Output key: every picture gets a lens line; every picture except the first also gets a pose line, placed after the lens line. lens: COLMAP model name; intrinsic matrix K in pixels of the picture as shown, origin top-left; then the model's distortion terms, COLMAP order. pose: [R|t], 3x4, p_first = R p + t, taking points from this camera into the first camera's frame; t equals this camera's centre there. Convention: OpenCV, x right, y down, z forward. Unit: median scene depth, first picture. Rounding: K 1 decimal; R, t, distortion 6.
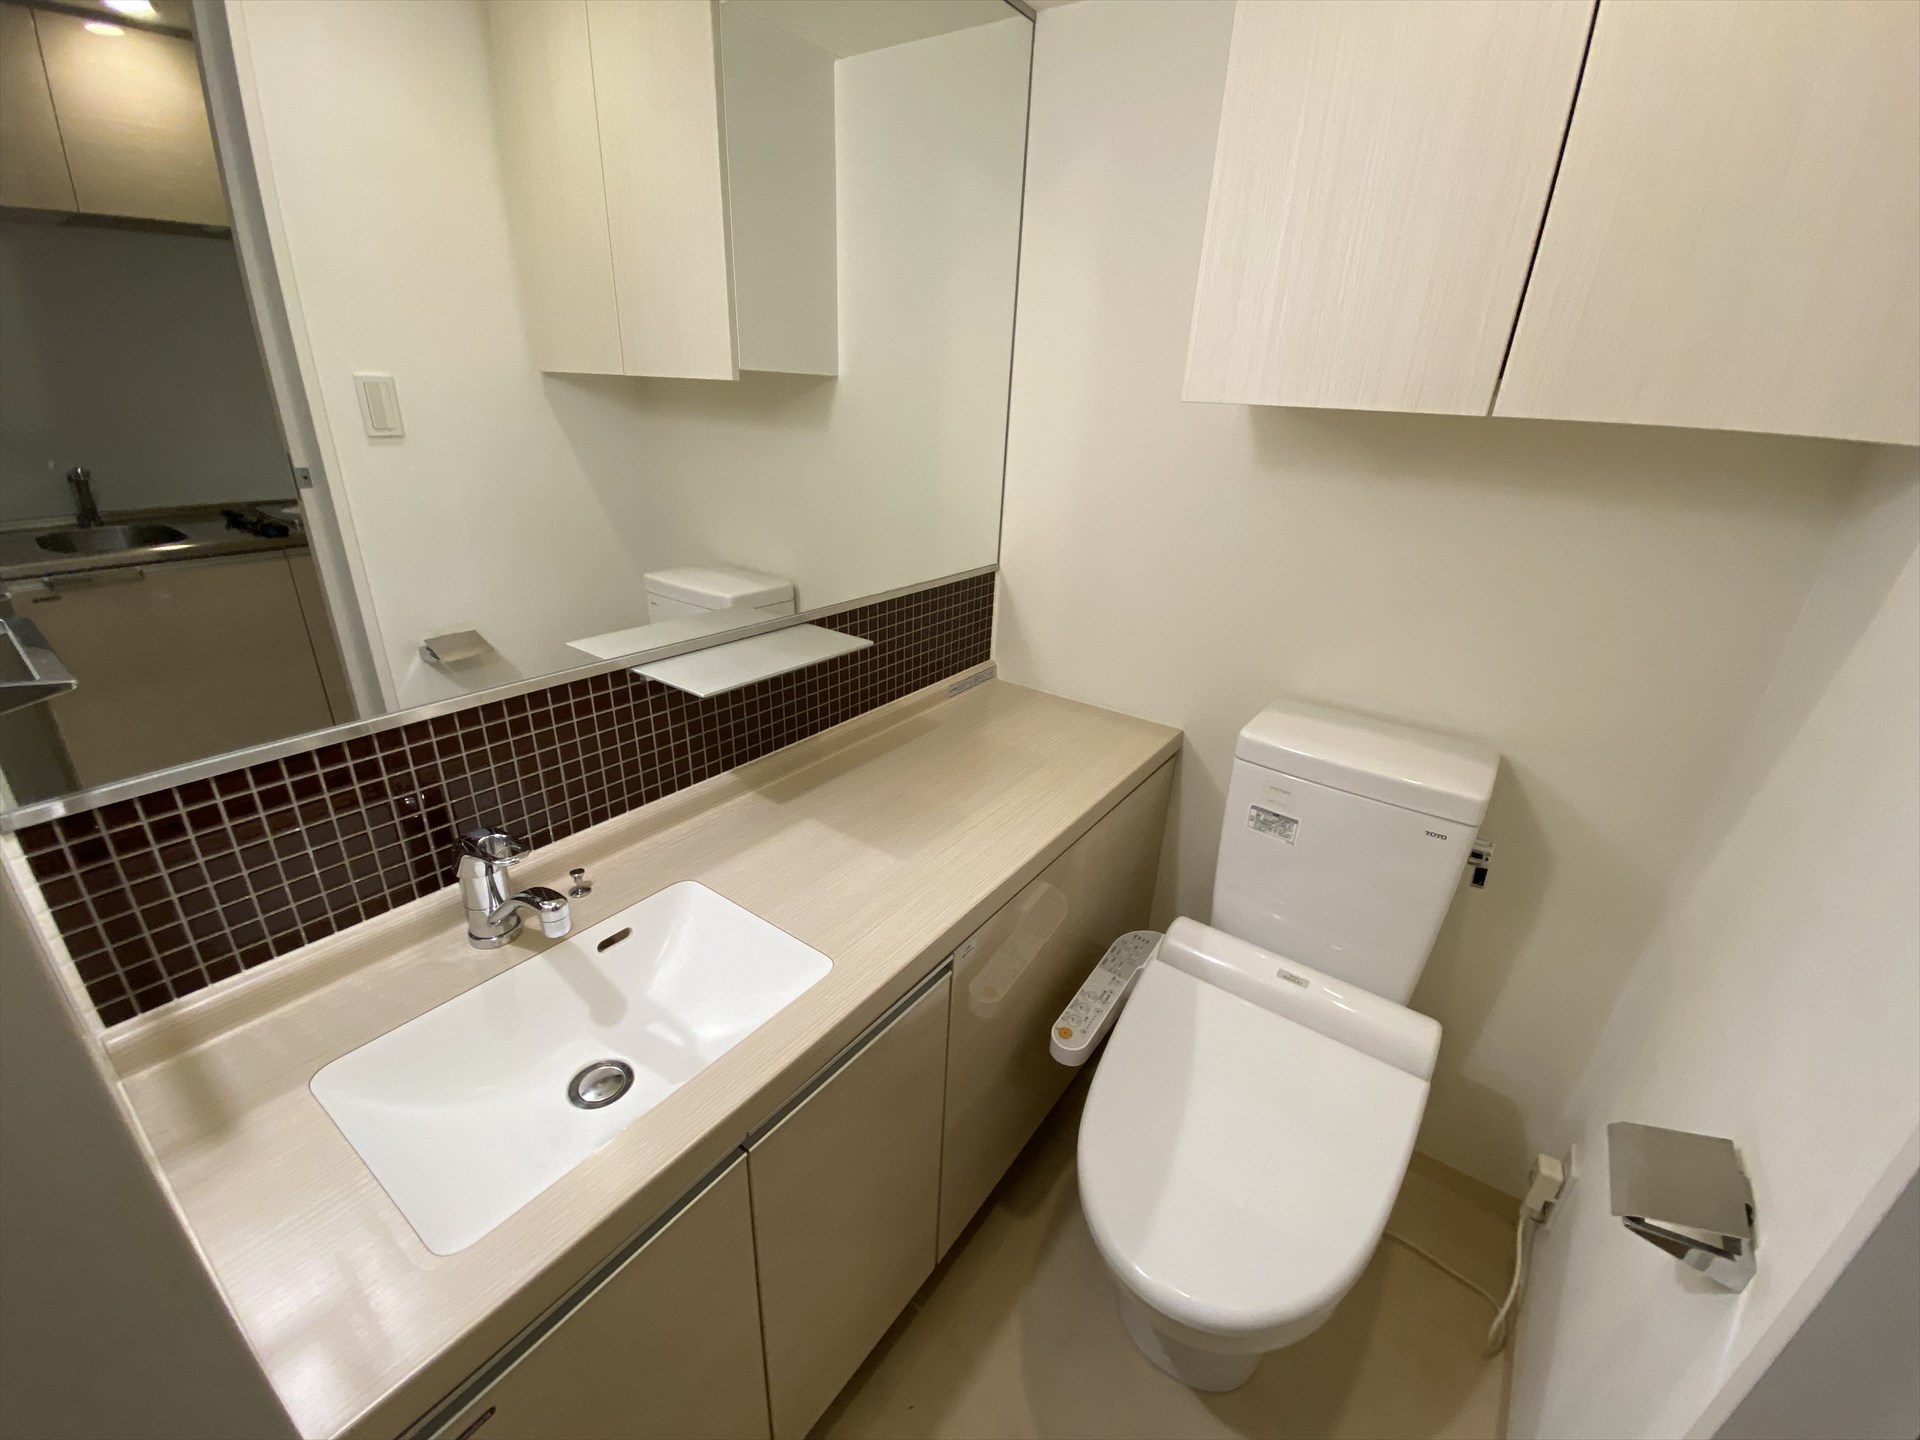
lens RADIAL K [[791.0, 0, 960.0], [0, 791.0, 720.0], [0, 0, 1]] dist [0.057424, -0.035805]
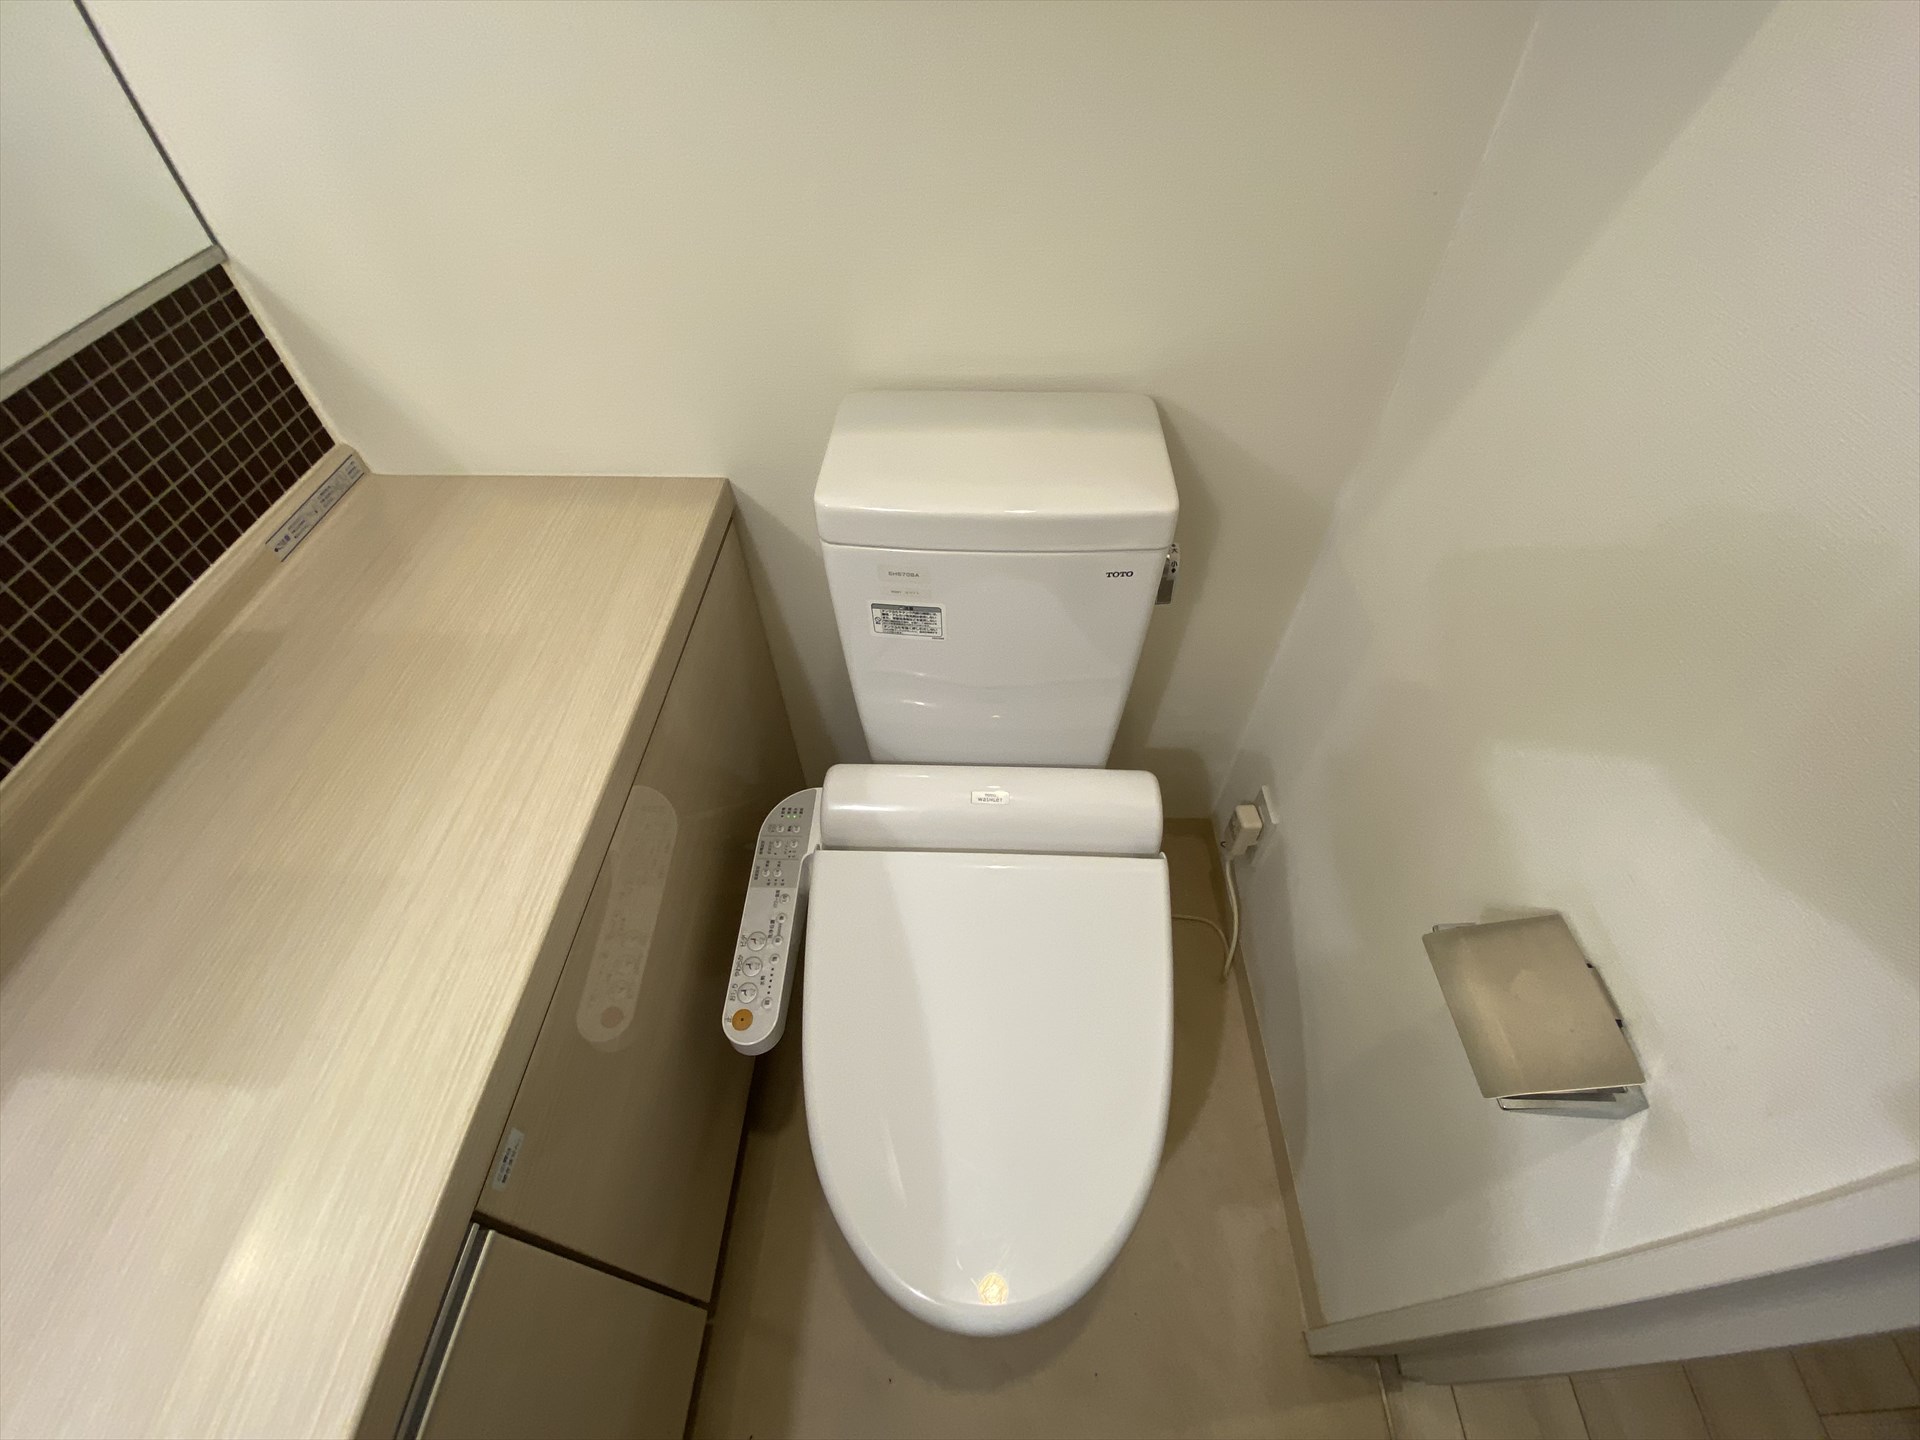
lens RADIAL K [[791.0, 0, 960.0], [0, 791.0, 720.0], [0, 0, 1]] dist [0.057424, -0.035805]
pose [[0.830651, -0.454023, 0.322308, 0.178243], [0.265166, 0.831576, 0.488025, -0.107986], [-0.489598, -0.319913, 0.811141, 0.418868]]
